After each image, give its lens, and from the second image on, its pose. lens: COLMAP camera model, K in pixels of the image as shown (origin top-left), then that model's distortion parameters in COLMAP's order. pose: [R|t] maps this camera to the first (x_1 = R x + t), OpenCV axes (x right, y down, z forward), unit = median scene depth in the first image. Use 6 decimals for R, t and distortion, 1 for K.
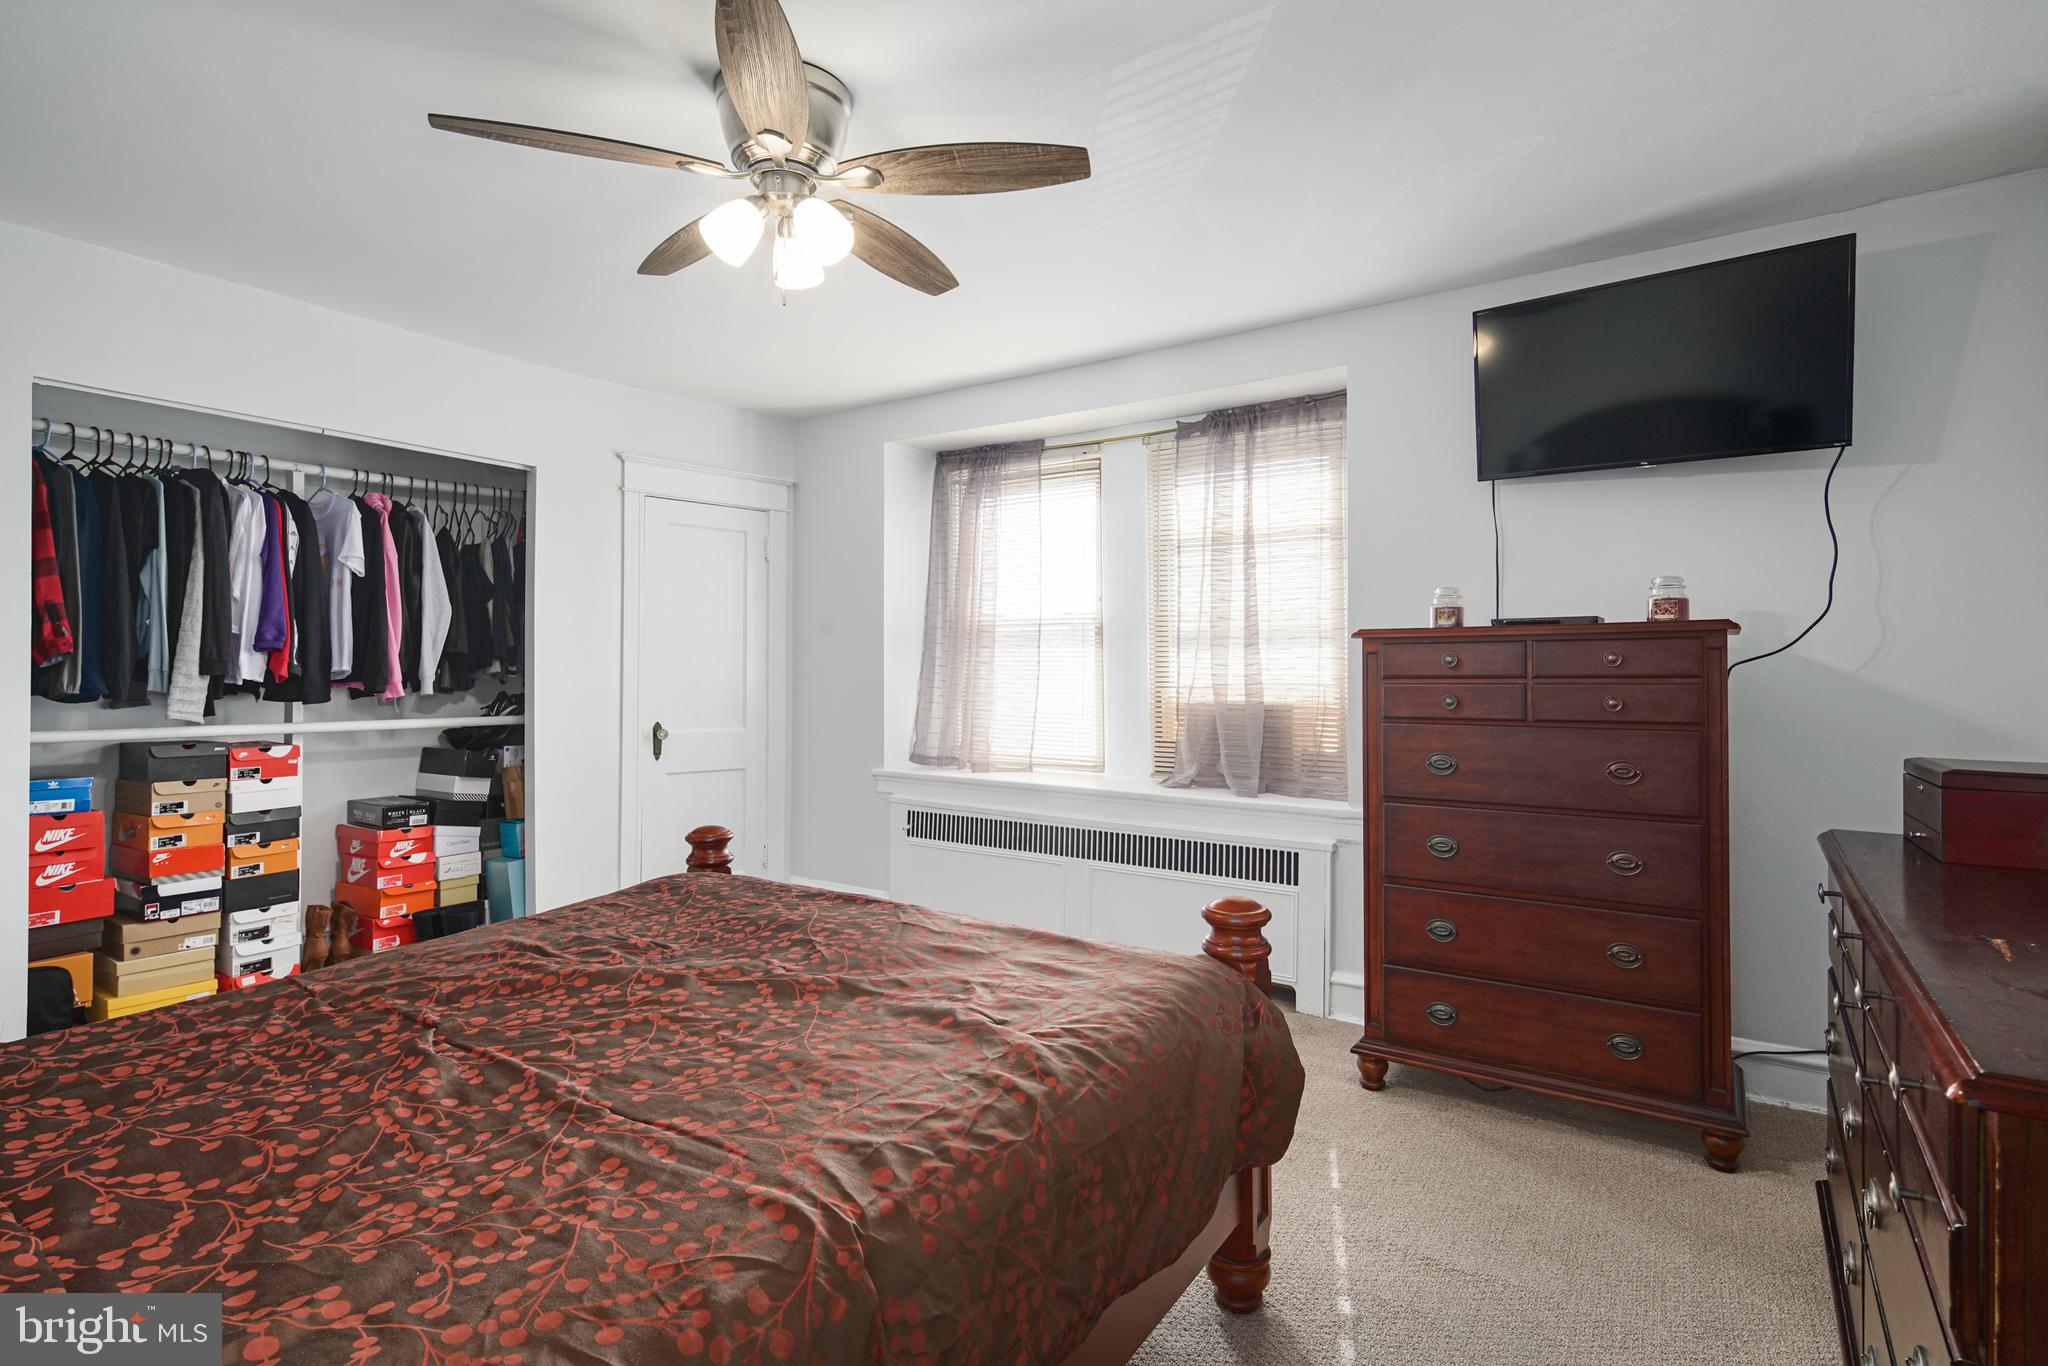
lens RADIAL K [[1020.4, 0, 1011.4], [0, 1020.4, 695.7], [0, 0, 1]] dist [0.007756, -0.006207]
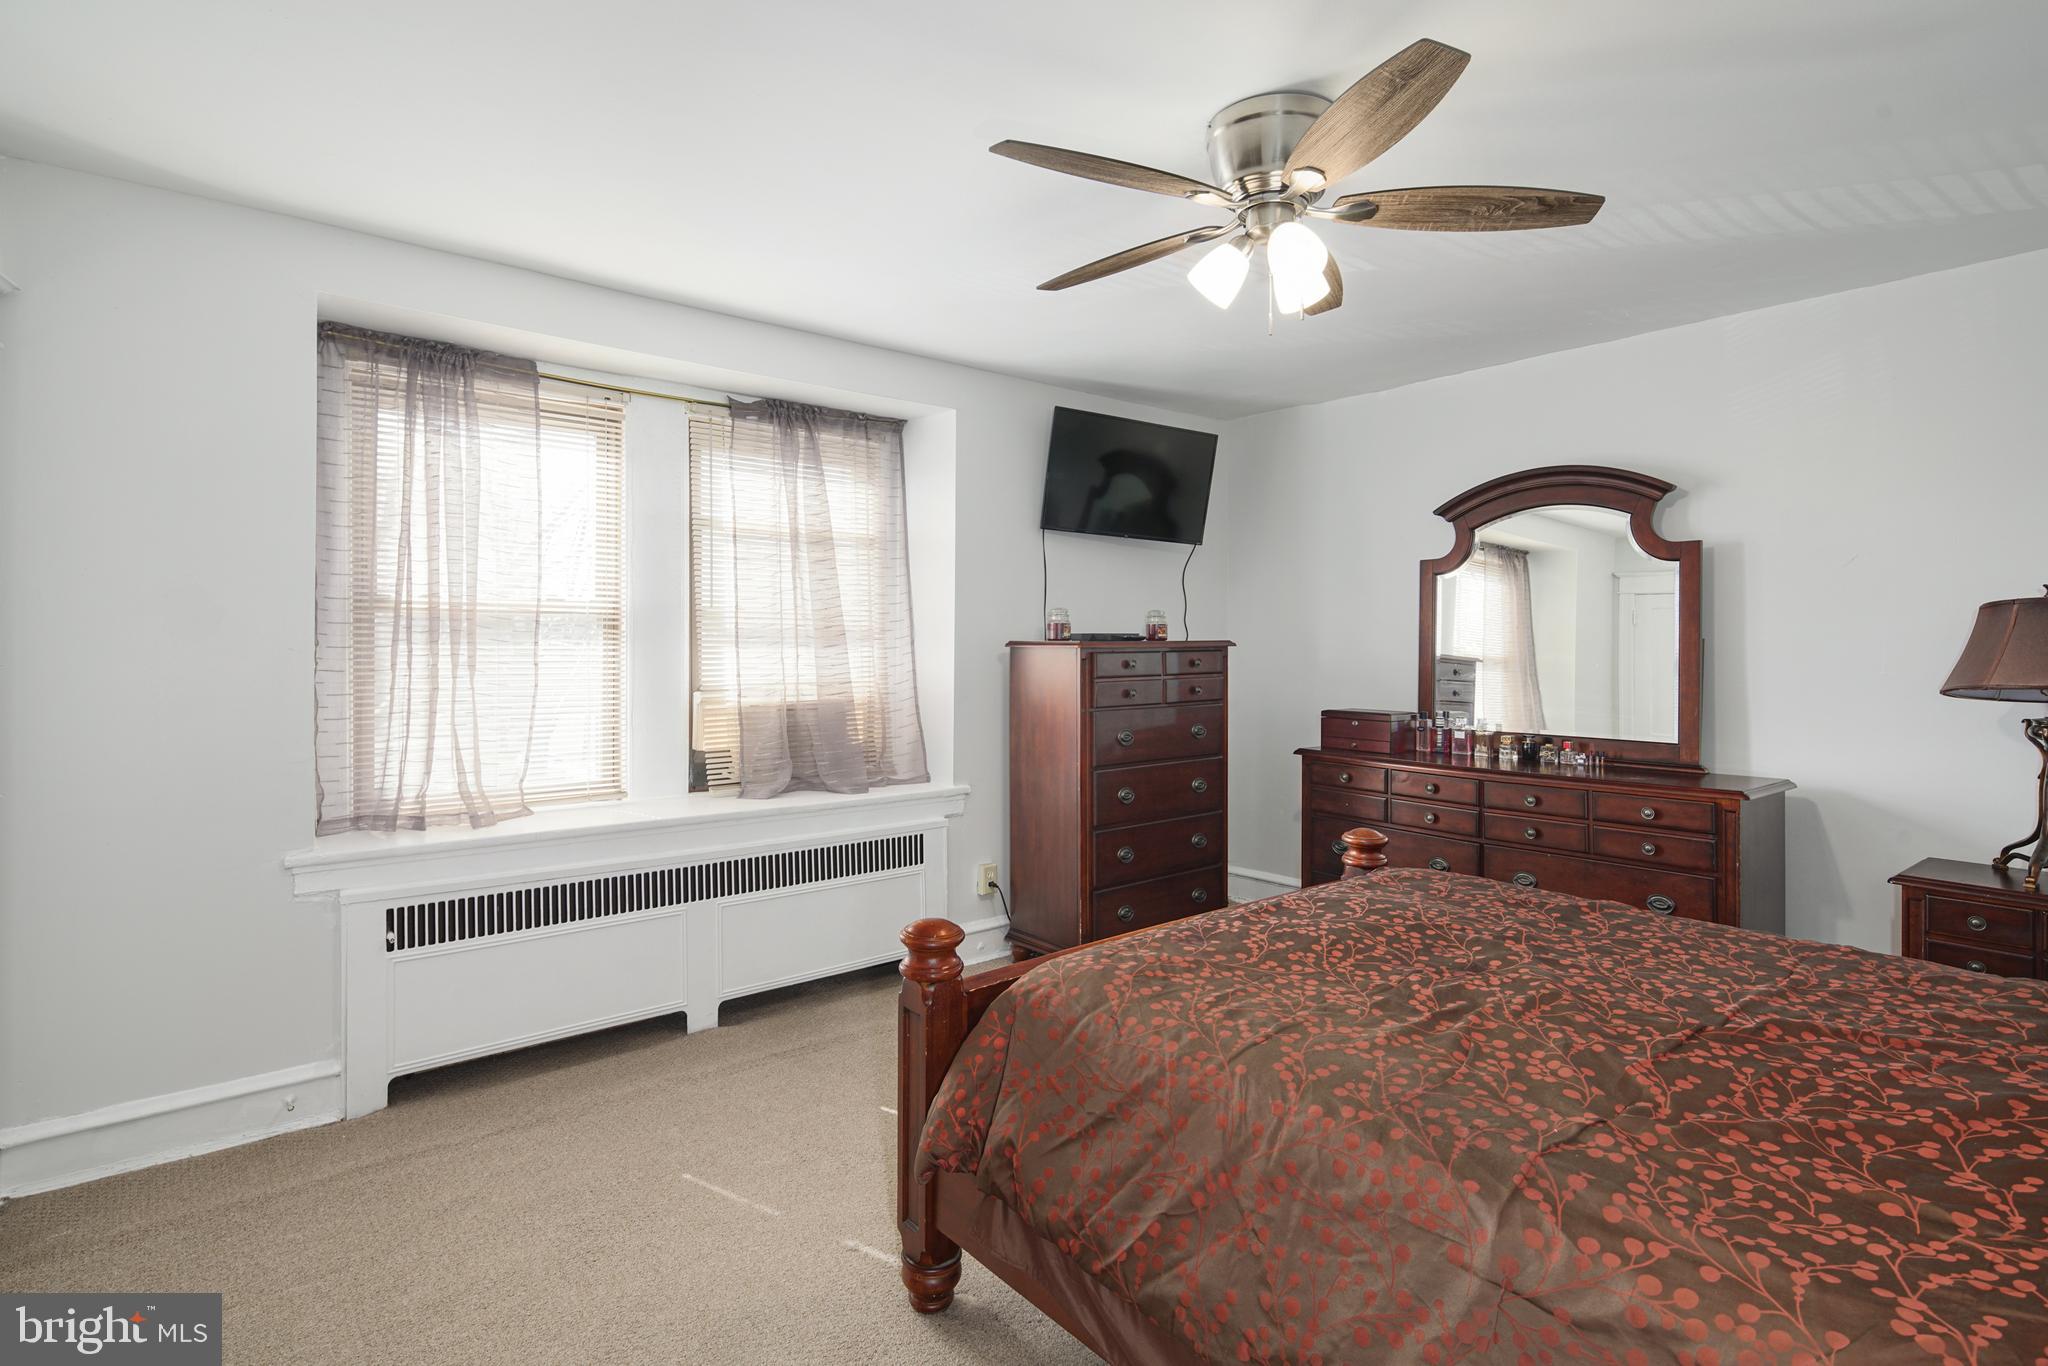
lens RADIAL K [[1020.4, 0, 1054.1], [0, 1020.4, 659.8], [0, 0, 1]] dist [0.007756, -0.006207]
pose [[0.244778, -0.016564, 0.969438, -0.651847], [0.022669, 0.999679, 0.011357, -0.038922], [-0.969314, 0.019196, 0.245075, 0.503681]]
